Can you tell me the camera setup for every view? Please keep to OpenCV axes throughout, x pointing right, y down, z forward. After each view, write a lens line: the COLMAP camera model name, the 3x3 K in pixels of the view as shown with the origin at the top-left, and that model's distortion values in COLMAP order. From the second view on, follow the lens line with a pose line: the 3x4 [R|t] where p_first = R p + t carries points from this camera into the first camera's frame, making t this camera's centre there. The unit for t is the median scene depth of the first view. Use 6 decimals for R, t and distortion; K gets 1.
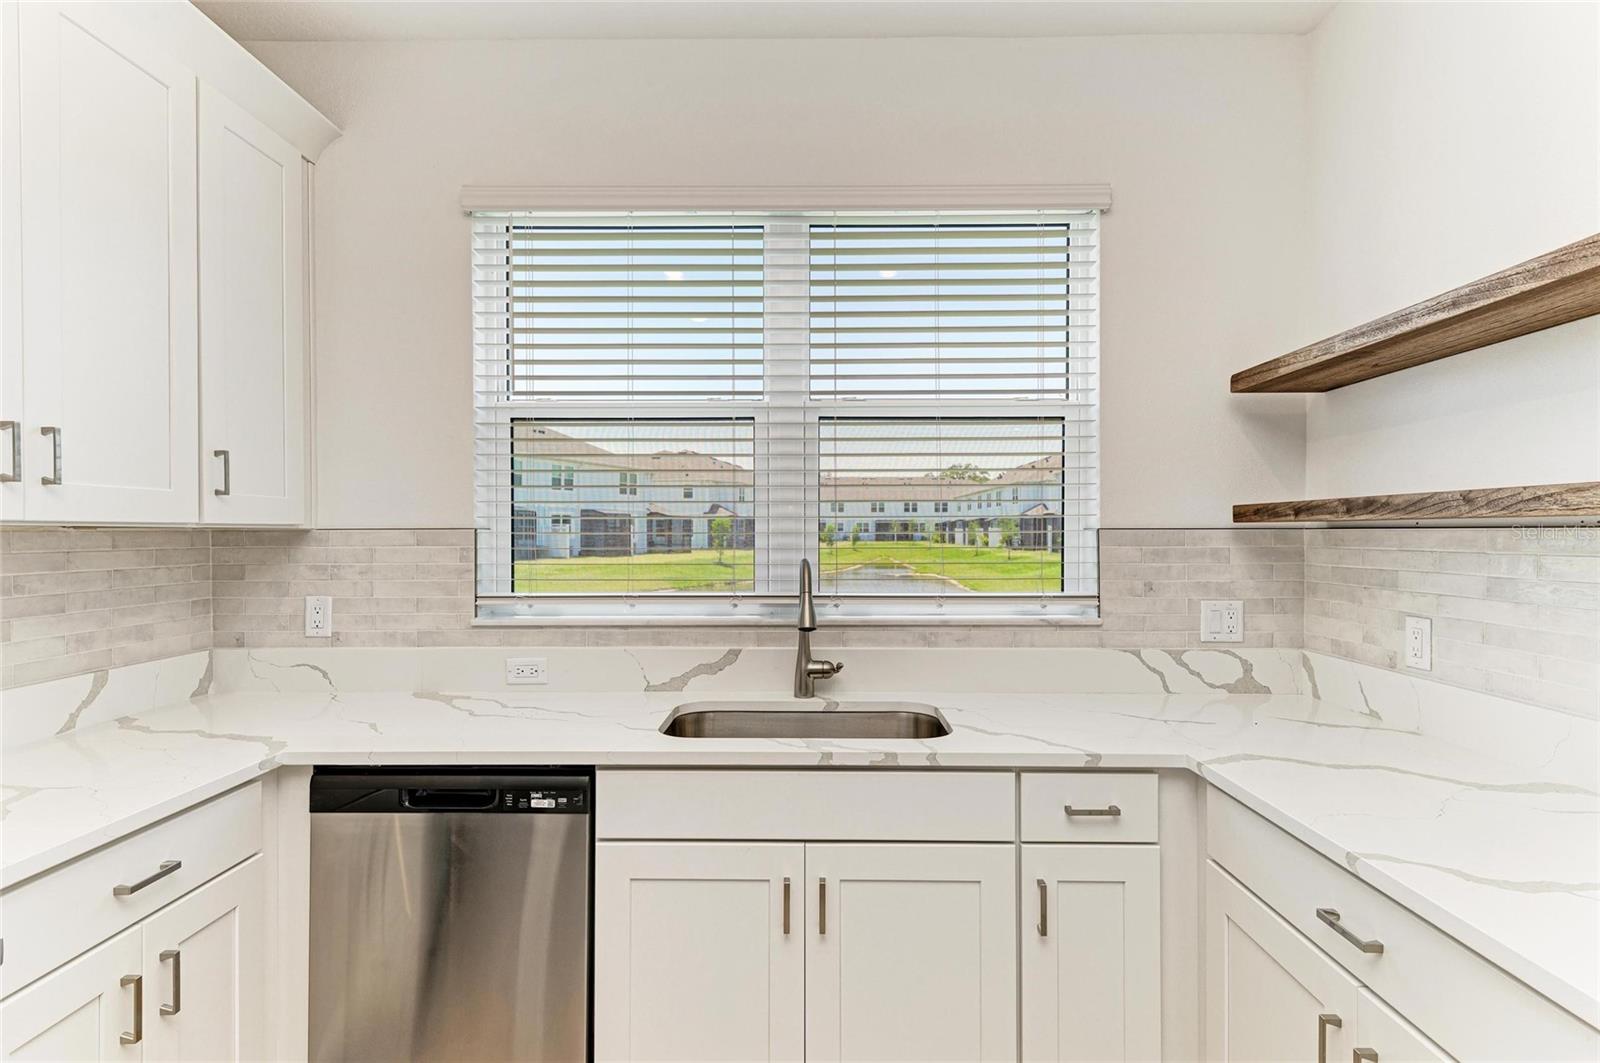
lens RADIAL K [[789.4, 0, 803.6], [0, 789.4, 536.0], [0, 0, 1]] dist [0.024497, -0.009022]
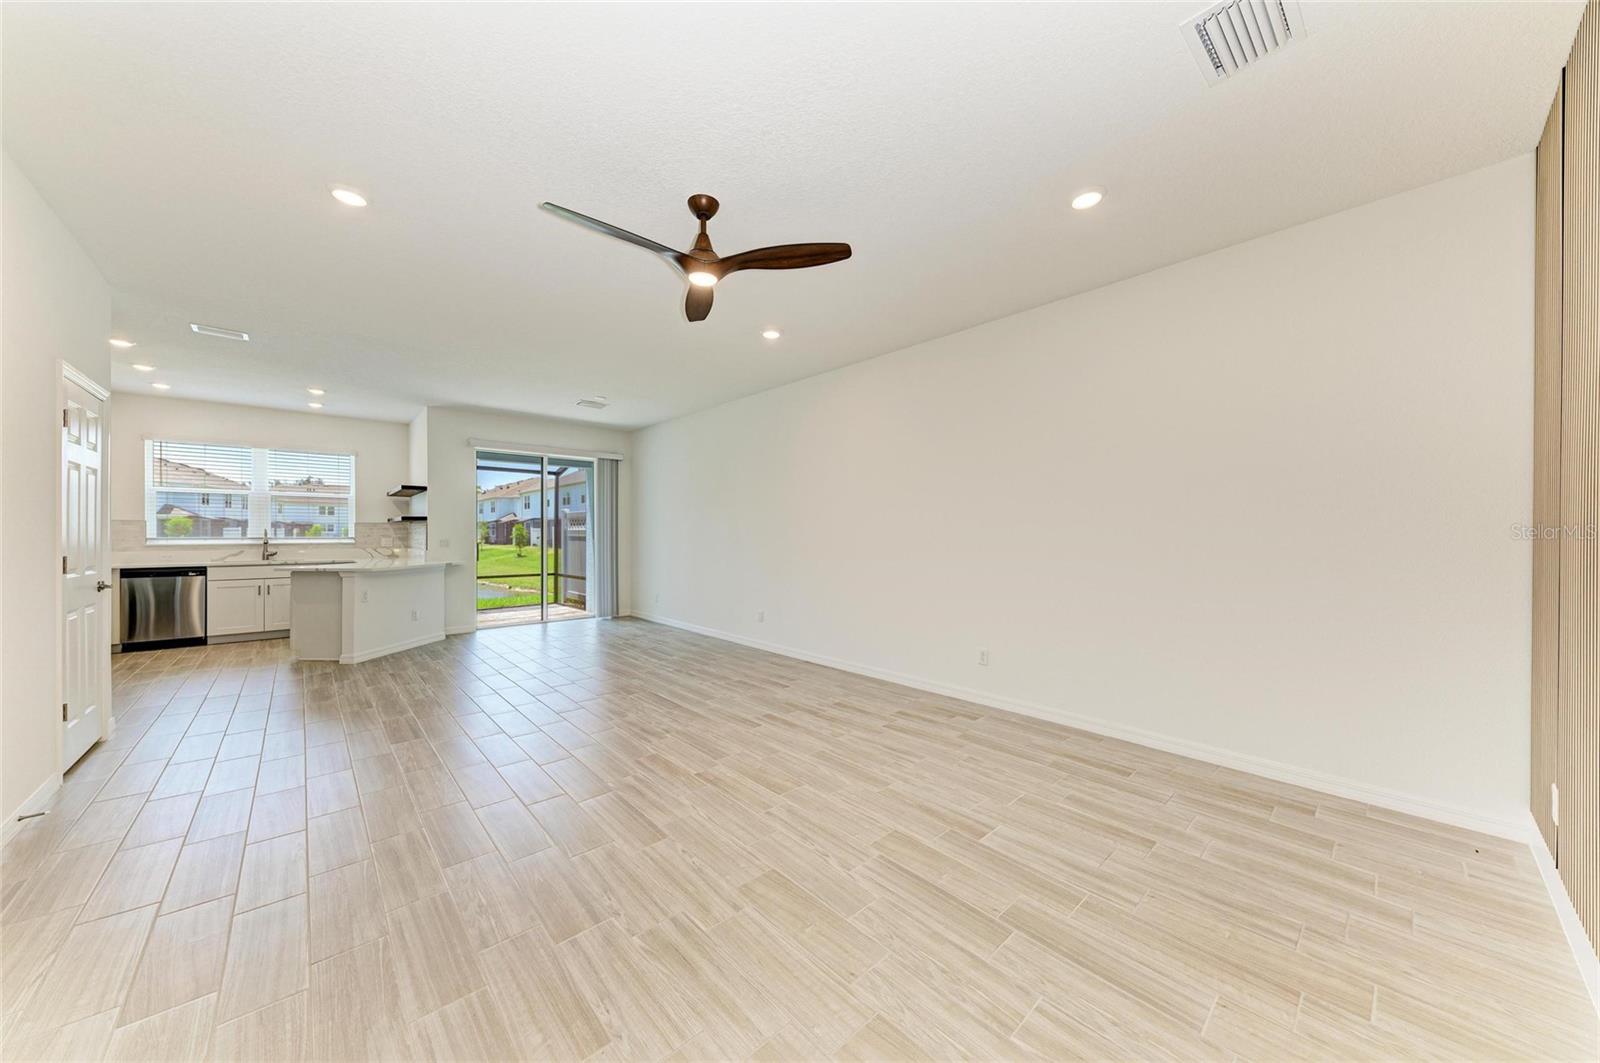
lens RADIAL K [[545.8, 0, 801.8], [0, 545.8, 534.4], [0, 0, 1]] dist [0.009824, -0.000255]
pose [[0.731216, 0.001185, 0.682145, 0.091863], [0.001070, 0.999995, -0.002883, 0.071508], [-0.682145, 0.002838, 0.731212, -3.278991]]
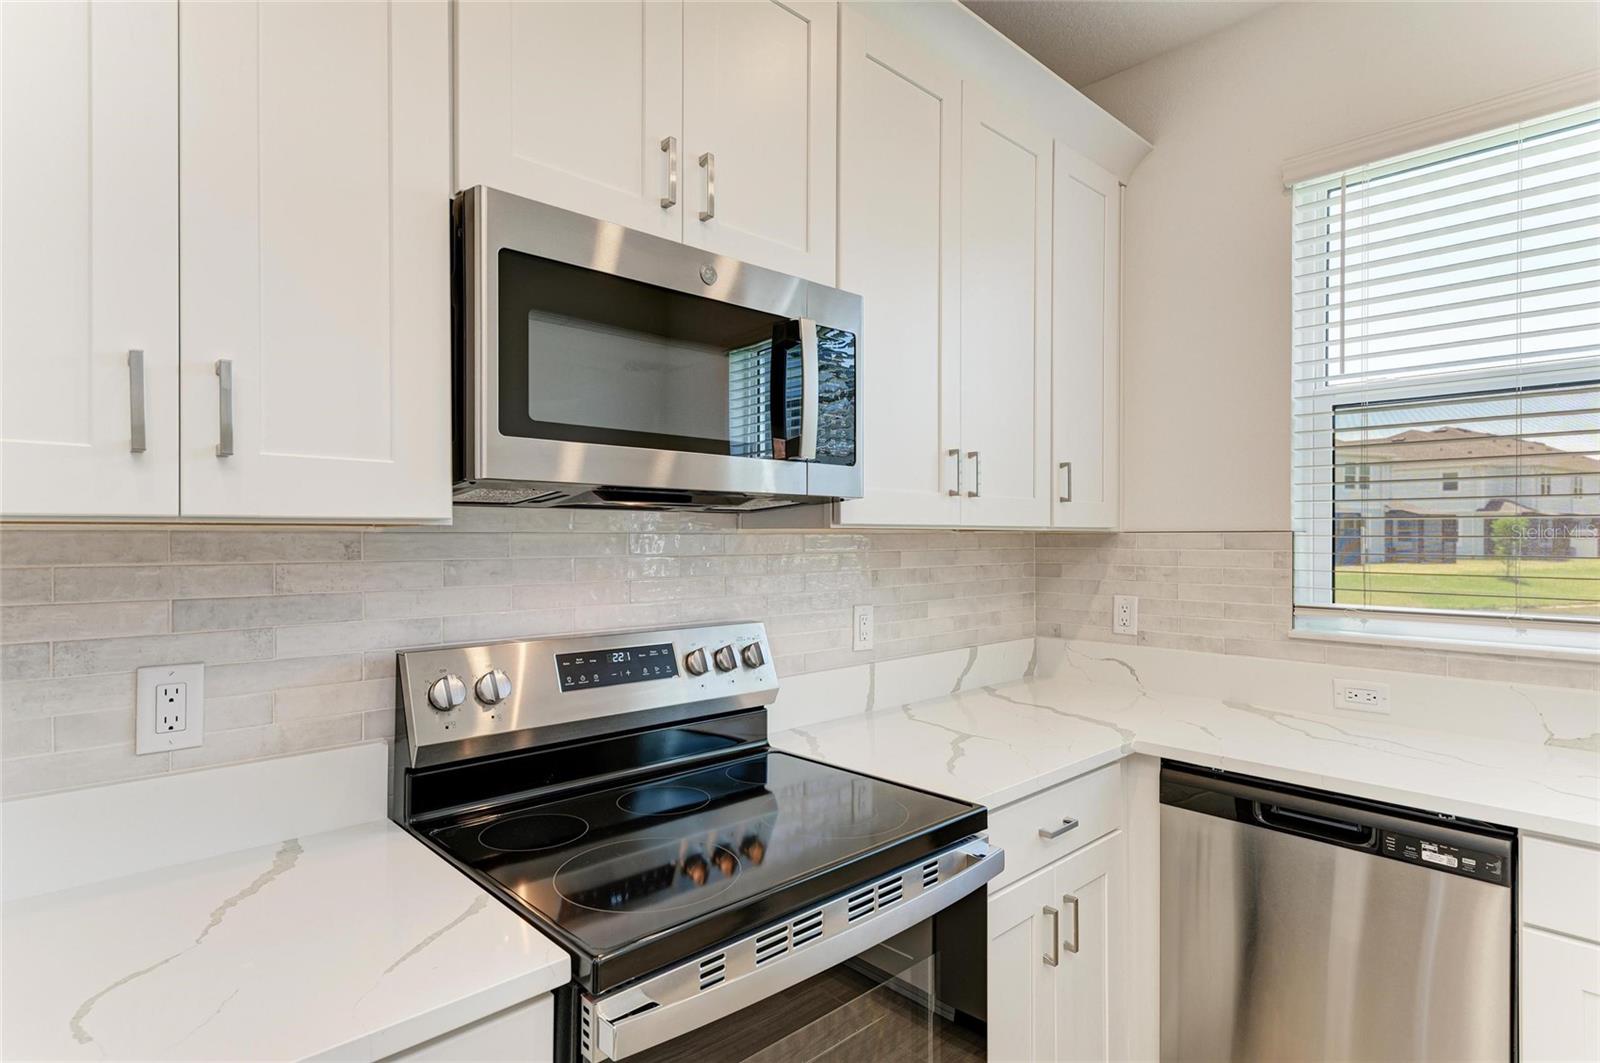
lens RADIAL K [[833.7, 0, 800.0], [0, 833.7, 531.5], [0, 0, 1]] dist [0.011539, -0.002171]
pose [[0.695386, -0.001103, -0.718636, -0.122106], [-0.005565, 0.999961, -0.006919, 0.001031], [0.718615, 0.008810, 0.695352, -0.079664]]
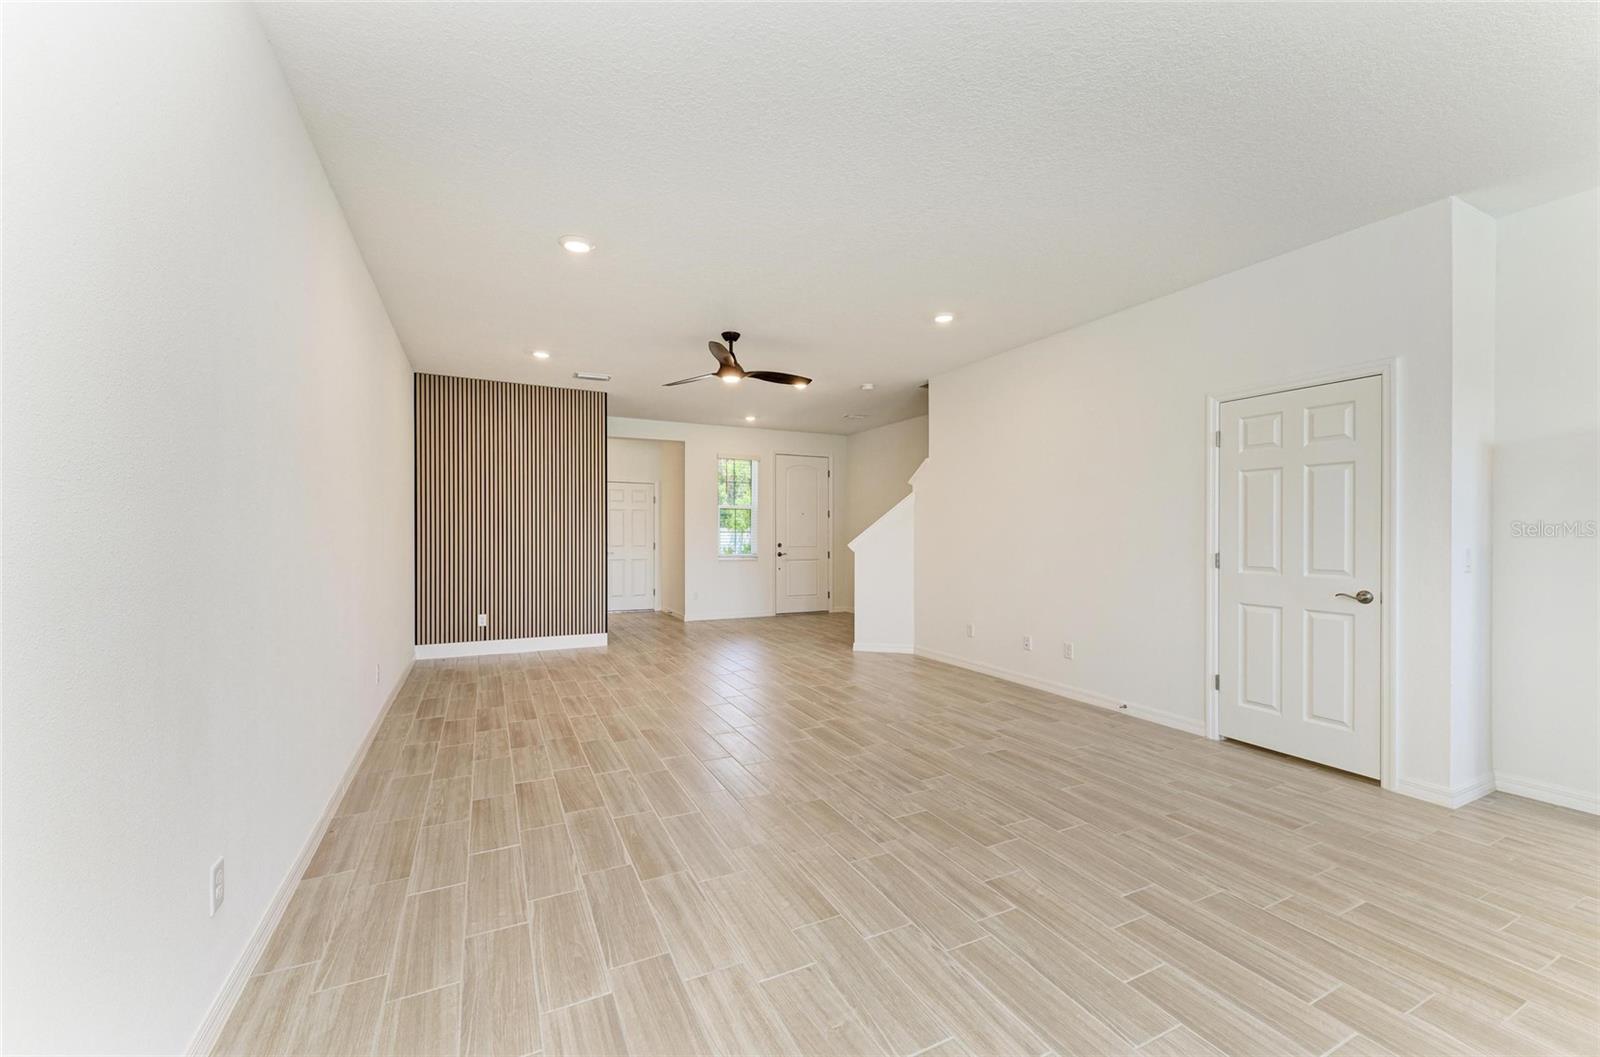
lens RADIAL K [[630.9, 0, 792.7], [0, 630.9, 534.8], [0, 0, 1]] dist [0.011548, -0.000086]
pose [[-0.893810, -0.000334, -0.448446, 1.524399], [-0.004742, 0.999951, 0.008707, 0.058037], [0.448422, 0.009909, -0.893767, -0.231934]]
